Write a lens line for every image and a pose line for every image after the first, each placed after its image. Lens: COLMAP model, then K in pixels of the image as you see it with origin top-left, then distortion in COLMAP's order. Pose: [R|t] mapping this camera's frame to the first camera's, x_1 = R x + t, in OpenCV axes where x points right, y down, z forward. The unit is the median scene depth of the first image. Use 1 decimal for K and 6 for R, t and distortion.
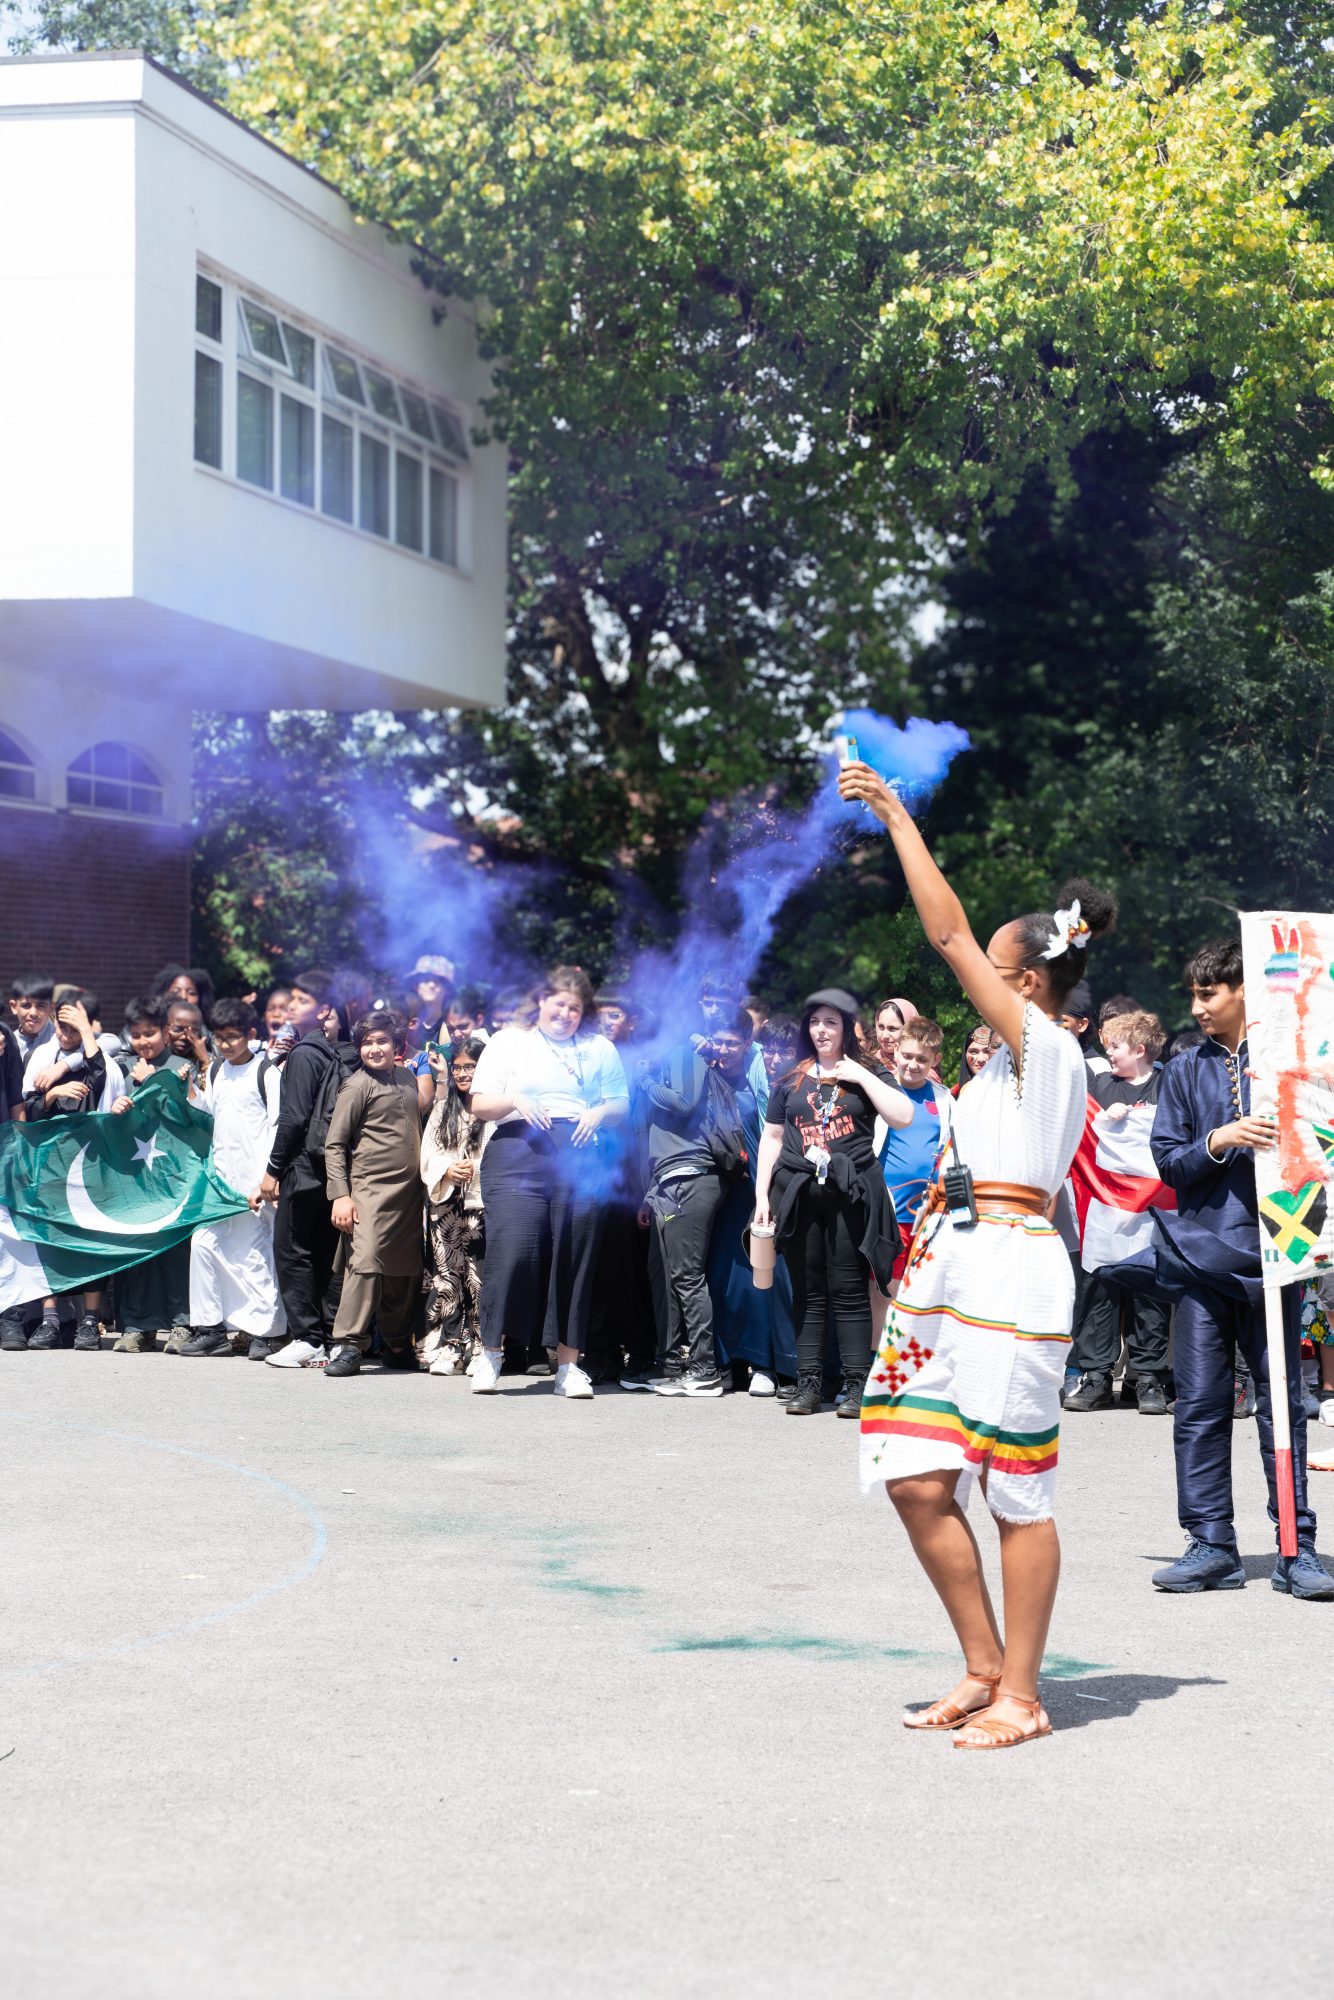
lens RADIAL K [[5246.8, 0, 667.0], [0, 5246.8, 1000.0], [0, 0, 1]] dist [-0.009001, -0.194812]
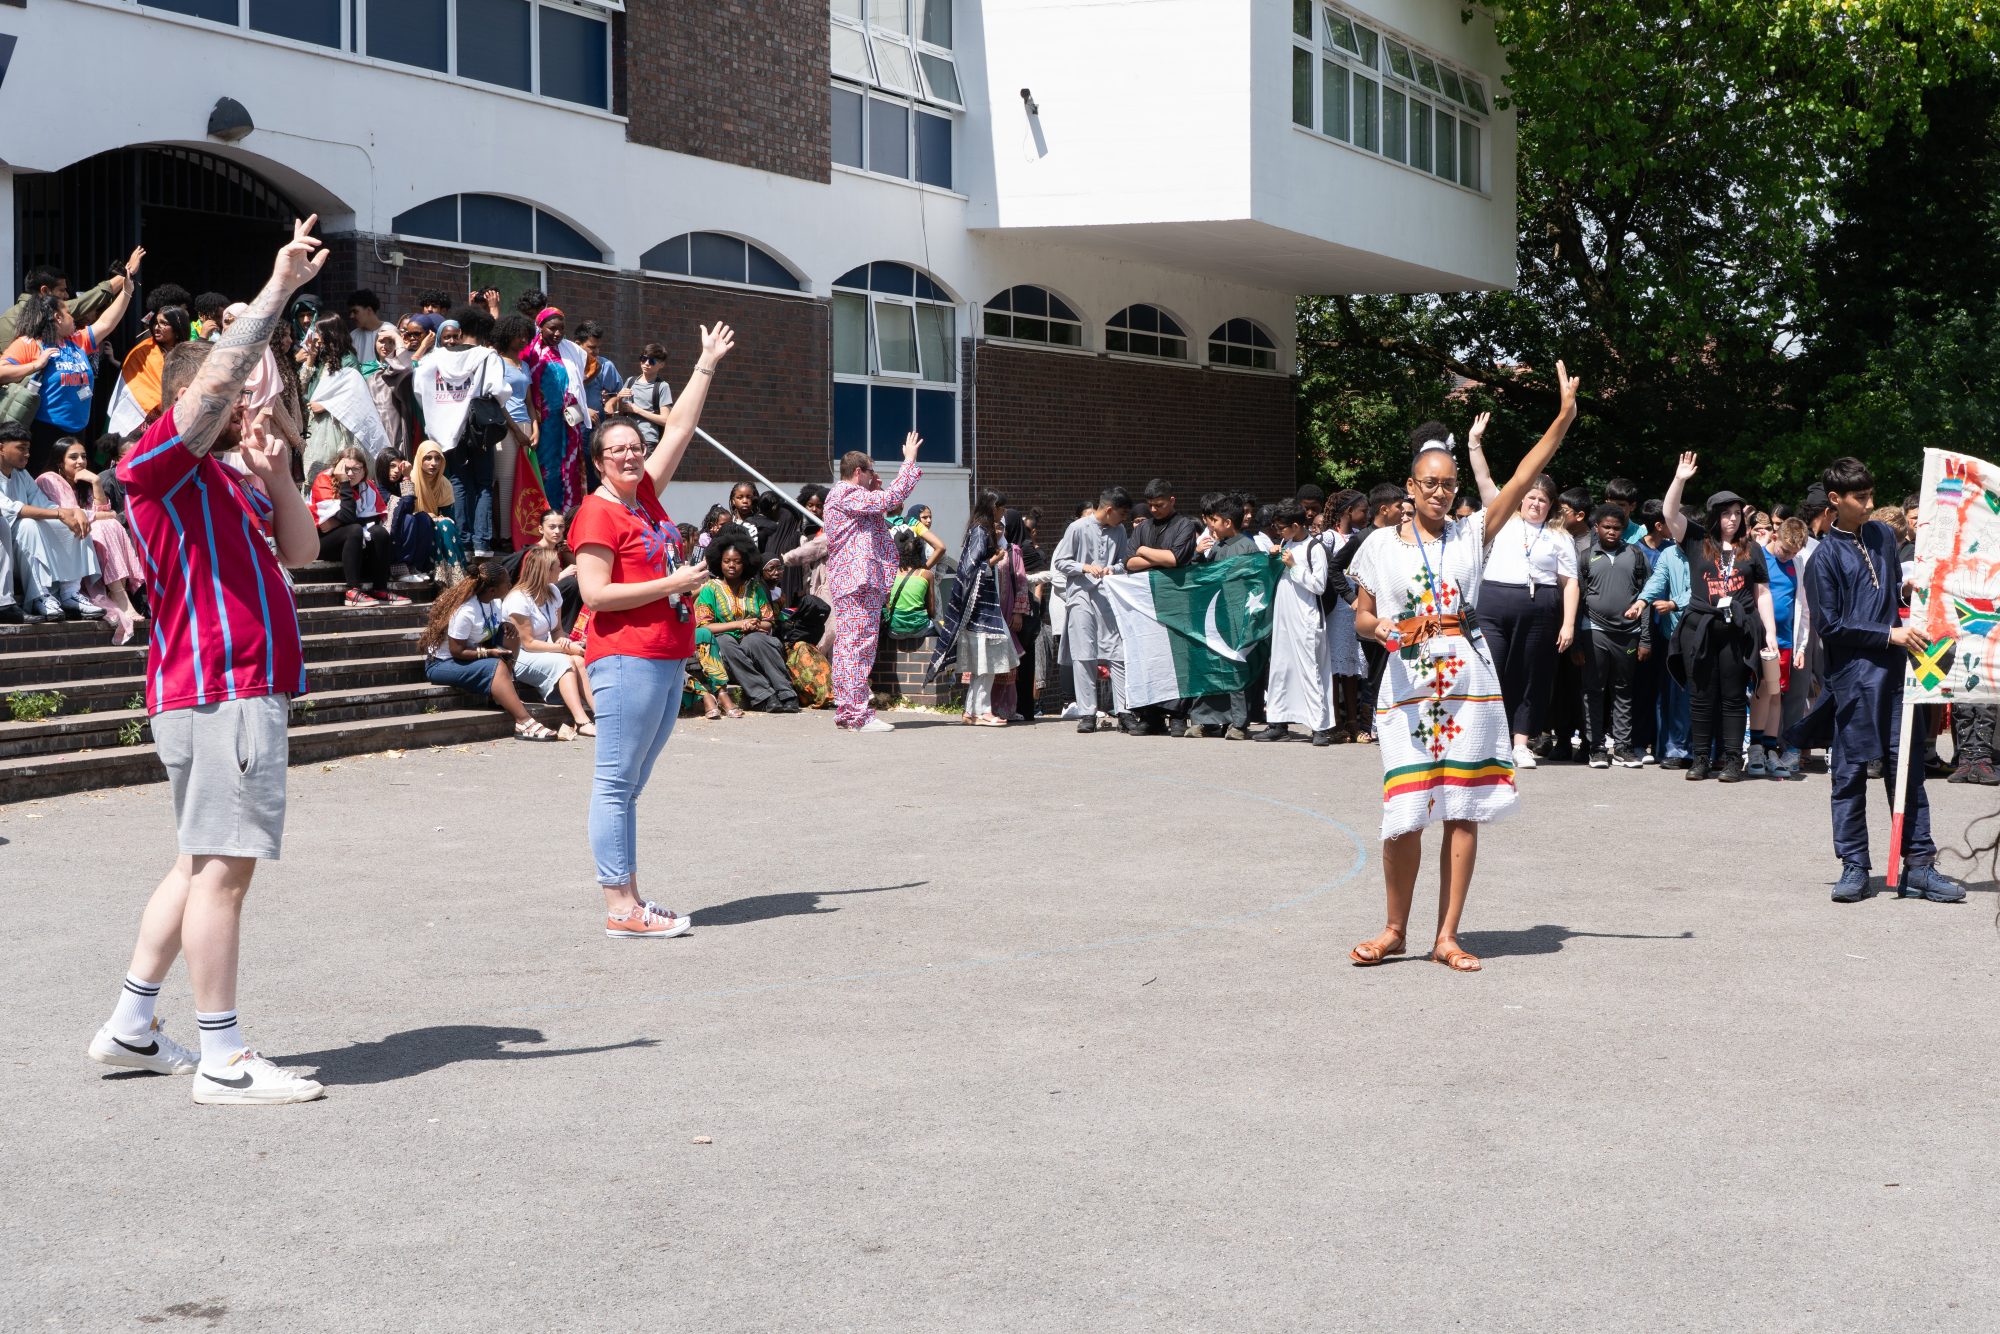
lens RADIAL K [[5246.8, 0, 1000.0], [0, 5246.8, 667.0], [0, 0, 1]] dist [-0.009001, -0.194812]
pose [[0.984754, -0.001785, -0.173946, 0.078542], [0.008696, 0.999202, 0.038982, -0.010385], [0.173738, -0.039900, 0.983983, -0.423322]]
